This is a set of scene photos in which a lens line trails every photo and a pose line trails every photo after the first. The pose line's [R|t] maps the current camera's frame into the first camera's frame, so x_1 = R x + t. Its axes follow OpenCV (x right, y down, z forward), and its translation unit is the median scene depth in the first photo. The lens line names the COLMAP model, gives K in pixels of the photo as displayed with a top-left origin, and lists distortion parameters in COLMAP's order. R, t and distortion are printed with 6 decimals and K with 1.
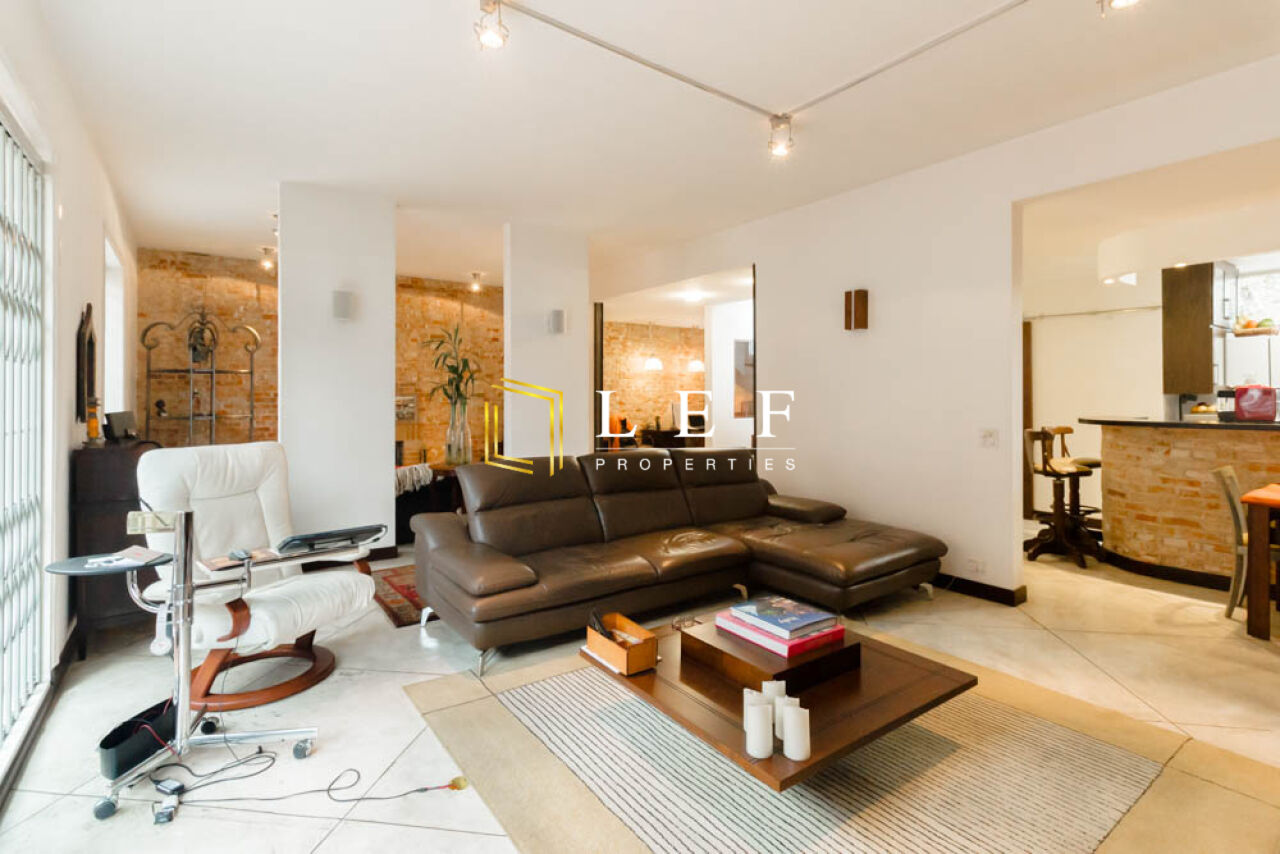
lens RADIAL K [[612.2, 0, 637.5], [0, 612.2, 395.3], [0, 0, 1]] dist [0.004551, 0.000193]
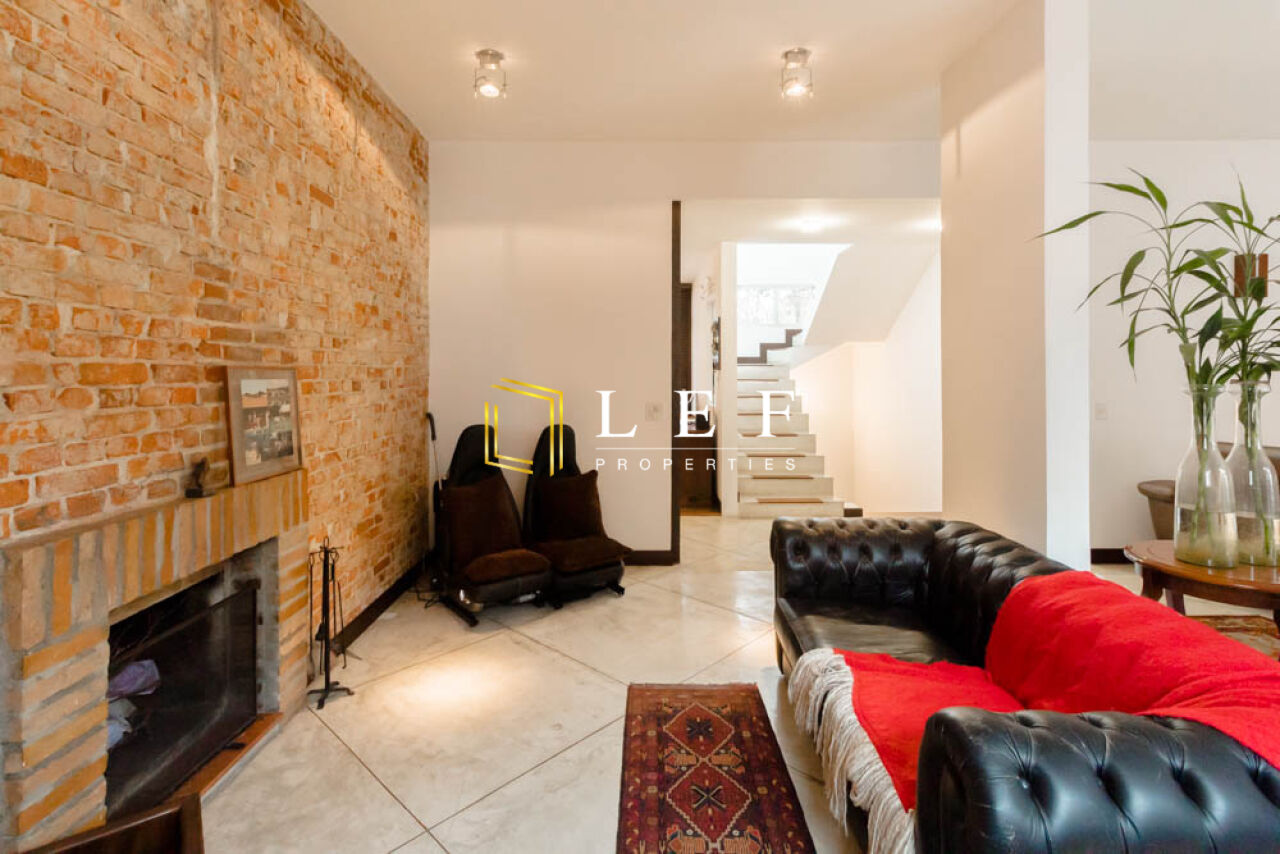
lens RADIAL K [[612.2, 0, 623.2], [0, 612.2, 368.3], [0, 0, 1]] dist [0.004551, 0.000193]
pose [[0.611483, 0.002173, 0.791255, -0.501751], [0.004504, 0.999970, -0.006227, -0.000530], [-0.791245, 0.007371, 0.611455, 0.689794]]
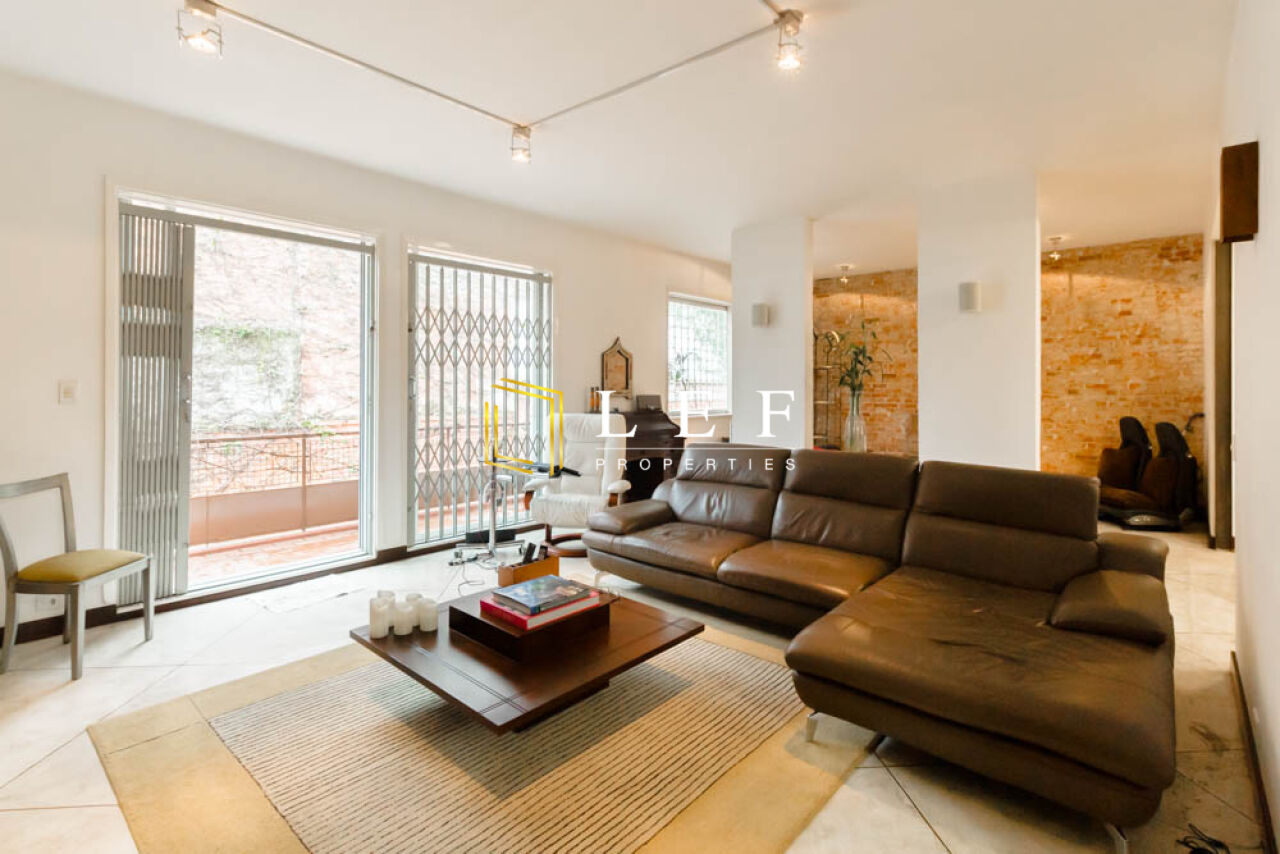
lens RADIAL K [[612.2, 0, 654.0], [0, 612.2, 384.1], [0, 0, 1]] dist [0.004551, 0.000193]
pose [[0.229895, -0.001022, -0.973215, 0.404387], [-0.002823, 0.999995, -0.001716, -0.000865], [0.973211, 0.003142, 0.229891, 0.283263]]
